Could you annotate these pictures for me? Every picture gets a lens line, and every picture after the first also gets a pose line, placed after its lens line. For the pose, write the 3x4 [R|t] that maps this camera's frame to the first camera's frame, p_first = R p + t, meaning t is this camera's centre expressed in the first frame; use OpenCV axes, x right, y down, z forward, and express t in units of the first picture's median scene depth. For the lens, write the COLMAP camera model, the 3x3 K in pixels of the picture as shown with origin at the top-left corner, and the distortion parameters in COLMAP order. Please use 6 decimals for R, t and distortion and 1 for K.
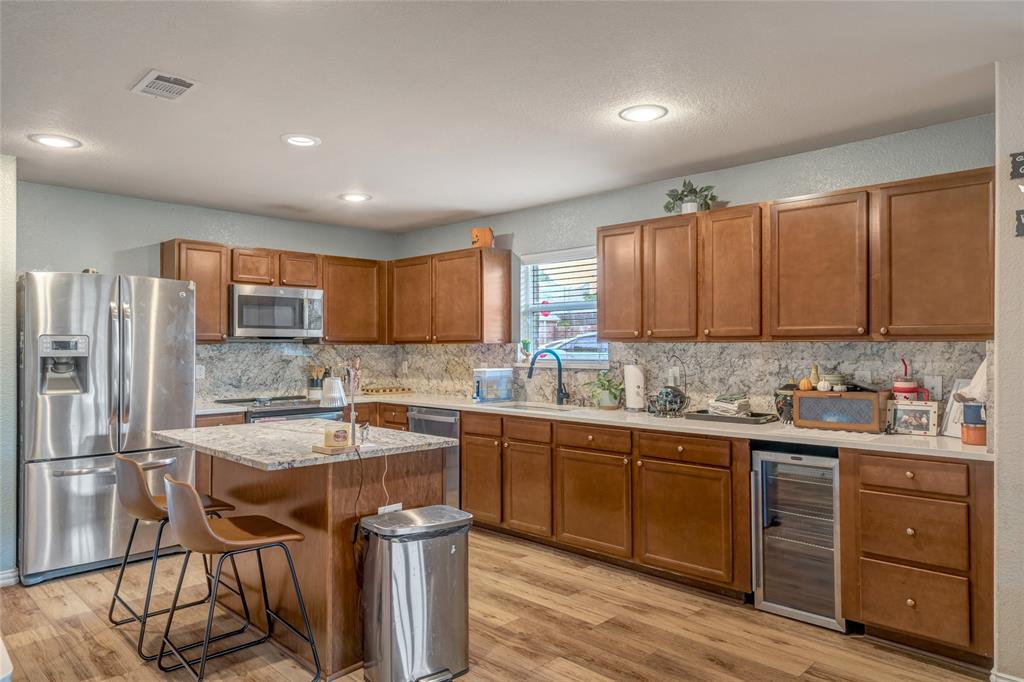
lens RADIAL K [[662.0, 0, 515.2], [0, 662.0, 344.6], [0, 0, 1]] dist [0.007082, 0.002117]
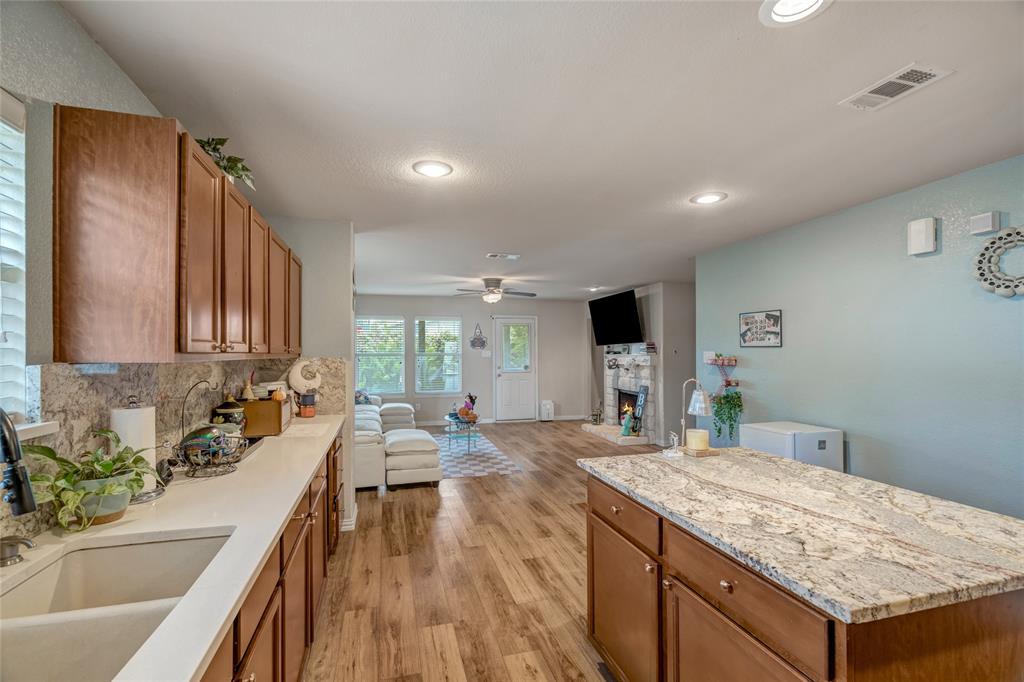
lens RADIAL K [[461.8, 0, 512.0], [0, 461.8, 341.0], [0, 0, 1]] dist [-0.001703, -0.000026]
pose [[-0.864999, 0.015000, 0.501549, -0.281400], [0.000455, 0.999576, -0.029109, -0.010073], [-0.501773, -0.024951, -0.864639, 1.318906]]
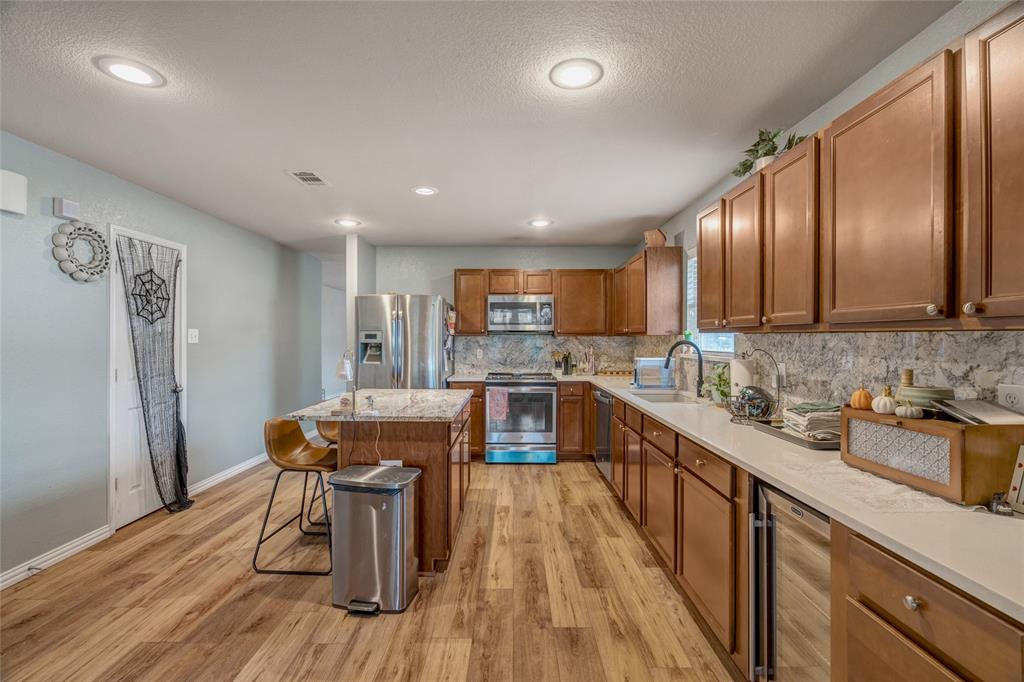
lens RADIAL K [[461.8, 0, 512.0], [0, 461.8, 341.0], [0, 0, 1]] dist [-0.001703, -0.000026]
pose [[0.698256, 0.007650, -0.715807, 0.457375], [-0.000288, 0.999946, 0.010405, 0.000213], [0.715848, -0.007059, 0.698220, 0.402125]]
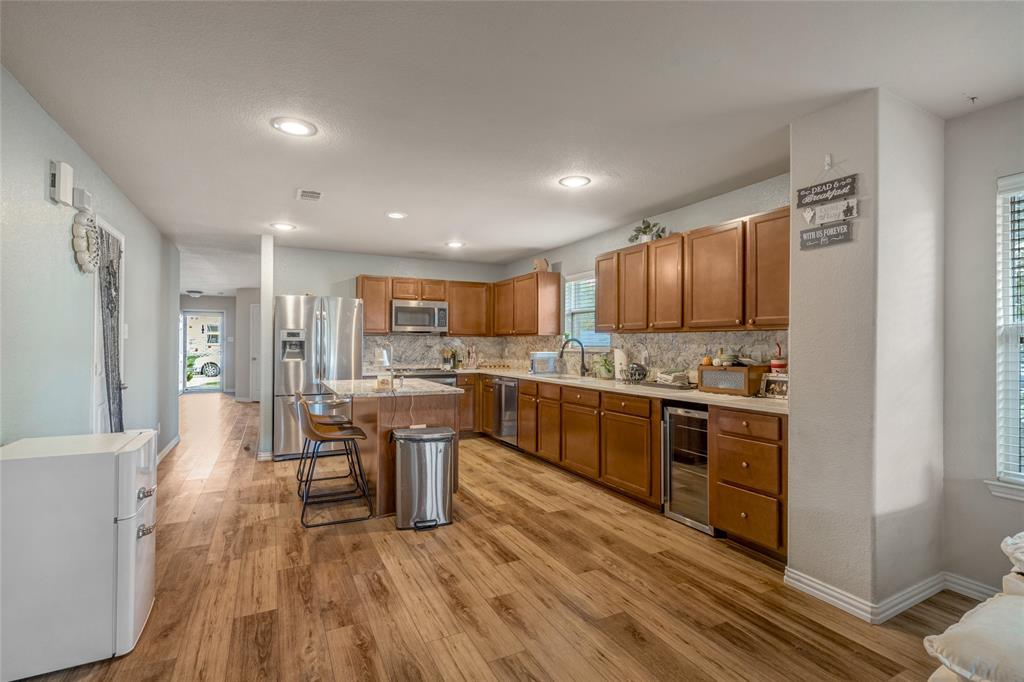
lens RADIAL K [[480.9, 0, 513.5], [0, 480.9, 343.2], [0, 0, 1]] dist [-0.000081, 0.000110]
pose [[0.948243, 0.004823, -0.317510, 0.328798], [-0.004451, 0.999988, 0.001897, 0.019262], [0.317515, -0.000386, 0.948253, -0.080498]]
